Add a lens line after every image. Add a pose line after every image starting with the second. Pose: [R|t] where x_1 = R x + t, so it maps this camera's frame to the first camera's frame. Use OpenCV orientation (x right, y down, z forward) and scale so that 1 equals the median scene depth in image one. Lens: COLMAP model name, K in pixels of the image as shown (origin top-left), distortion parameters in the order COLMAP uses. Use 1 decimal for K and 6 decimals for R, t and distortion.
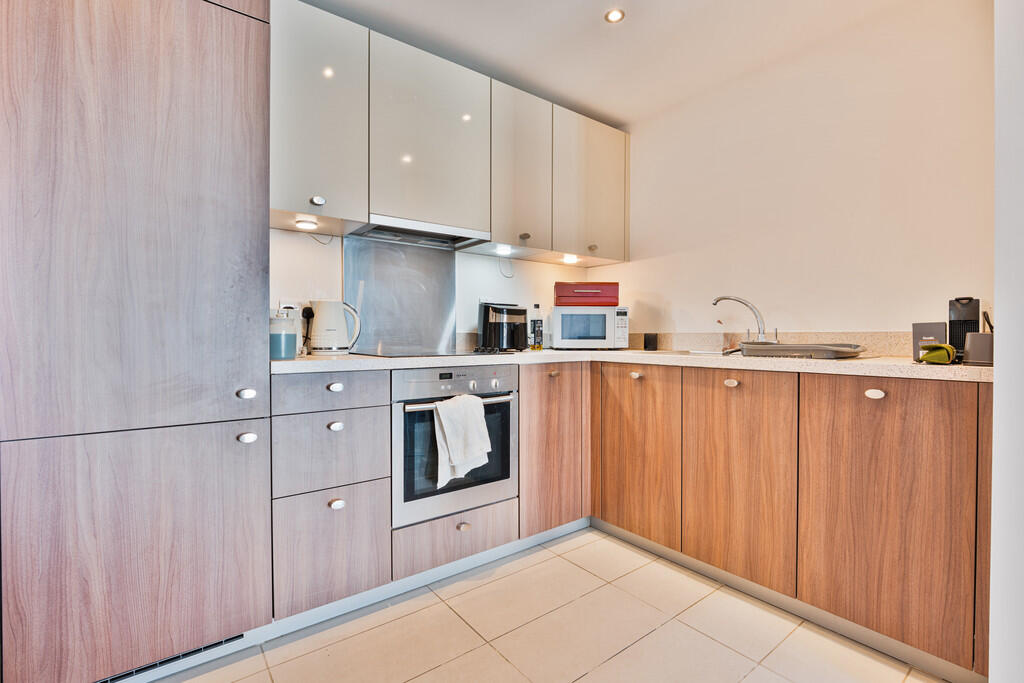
lens RADIAL K [[456.8, 0, 514.4], [0, 456.8, 337.8], [0, 0, 1]] dist [-0.005114, -0.000625]
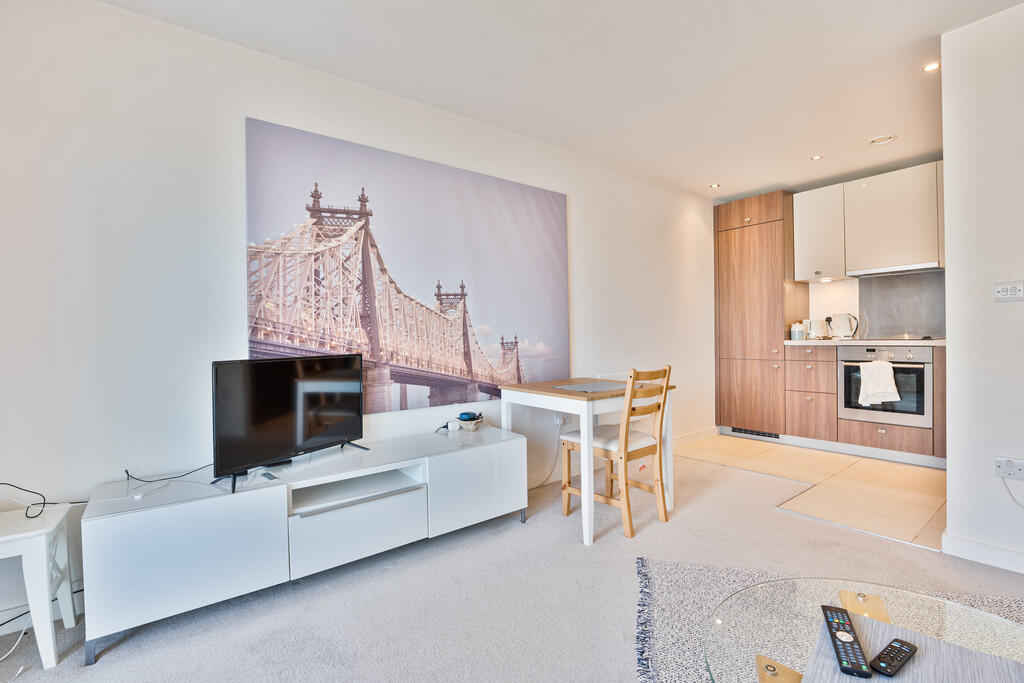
lens RADIAL K [[456.8, 0, 512.8], [0, 456.8, 341.3], [0, 0, 1]] dist [-0.005114, -0.000625]
pose [[0.006372, 0.002340, -0.999977, 2.093917], [0.001549, 0.999996, 0.002350, 0.045887], [0.999979, -0.001564, 0.006368, -0.630325]]
